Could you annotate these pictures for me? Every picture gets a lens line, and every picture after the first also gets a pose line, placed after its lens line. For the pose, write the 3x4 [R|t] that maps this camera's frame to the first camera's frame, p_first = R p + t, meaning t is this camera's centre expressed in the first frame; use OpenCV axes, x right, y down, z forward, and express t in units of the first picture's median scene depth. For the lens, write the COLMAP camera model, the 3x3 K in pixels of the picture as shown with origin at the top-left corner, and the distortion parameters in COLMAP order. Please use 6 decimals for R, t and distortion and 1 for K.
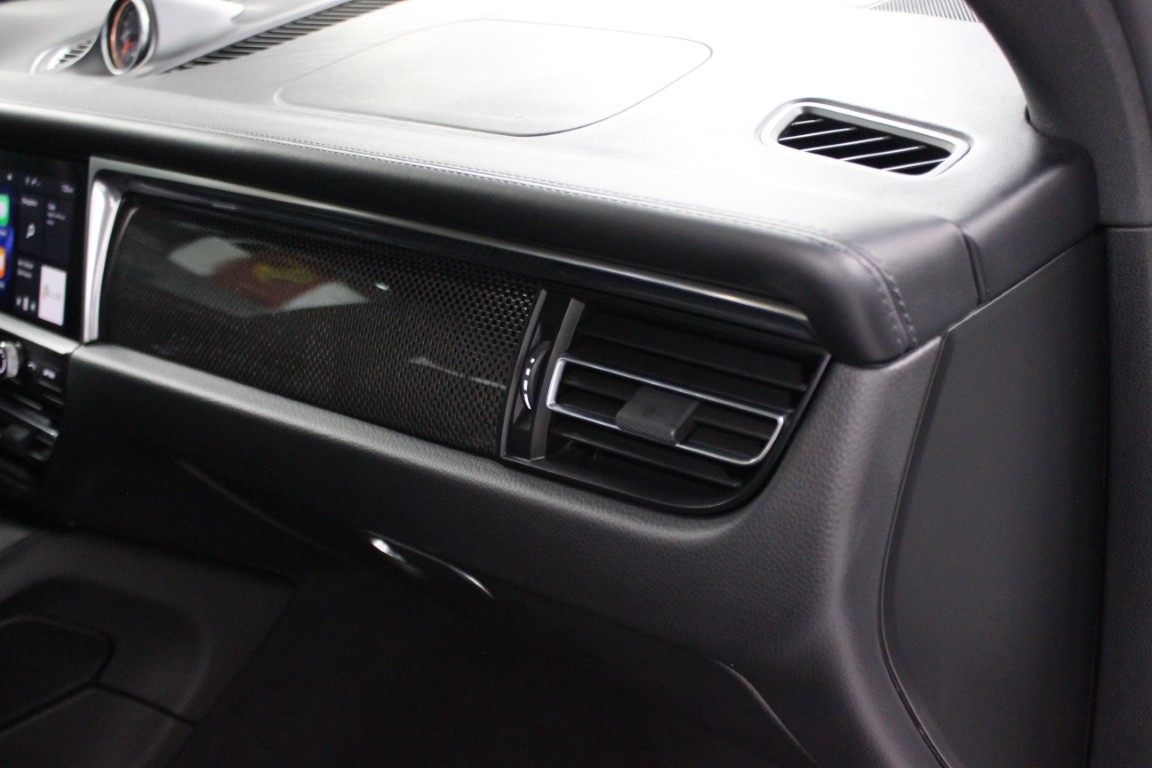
lens RADIAL K [[1194.4, 0, 579.0], [0, 1194.4, 403.3], [0, 0, 1]] dist [-0.129630, 0.136869]
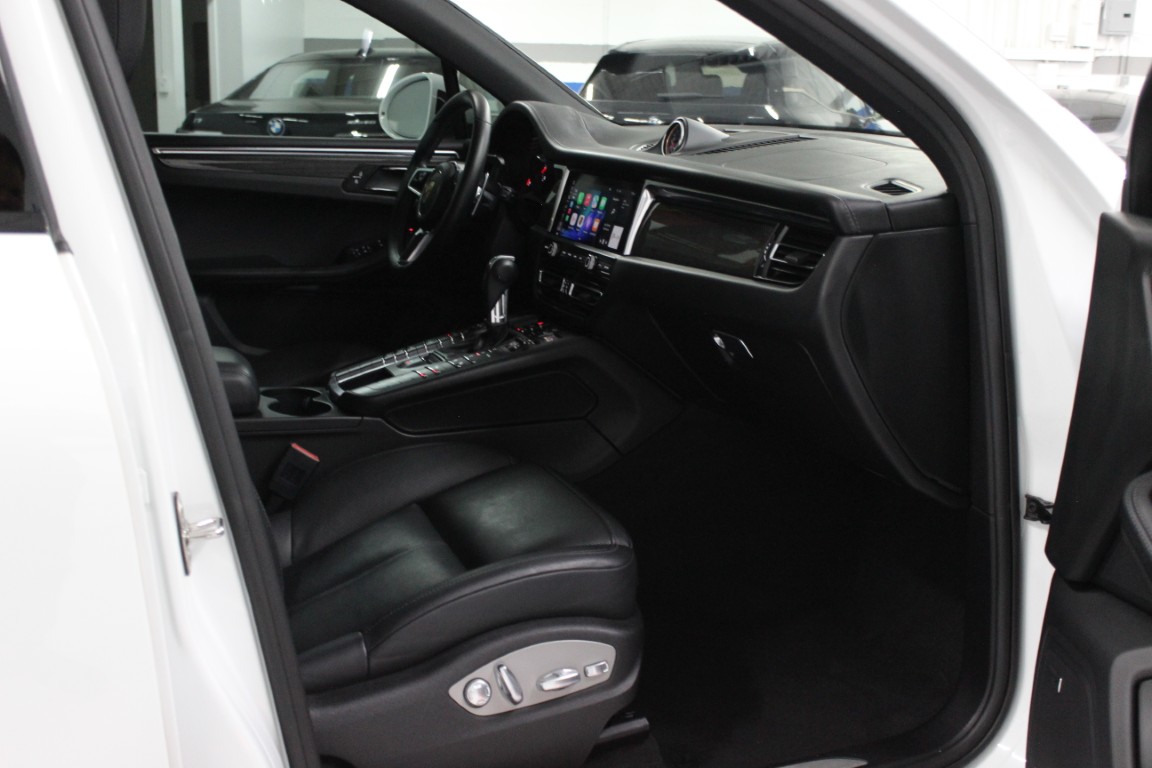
lens RADIAL K [[1194.4, 0, 579.0], [0, 1194.4, 403.3], [0, 0, 1]] dist [-0.129630, 0.136869]
pose [[0.894058, 0.203138, -0.399244, 0.520574], [-0.259608, 0.961298, -0.092247, 0.483074], [0.365053, 0.186121, 0.912192, -1.178833]]
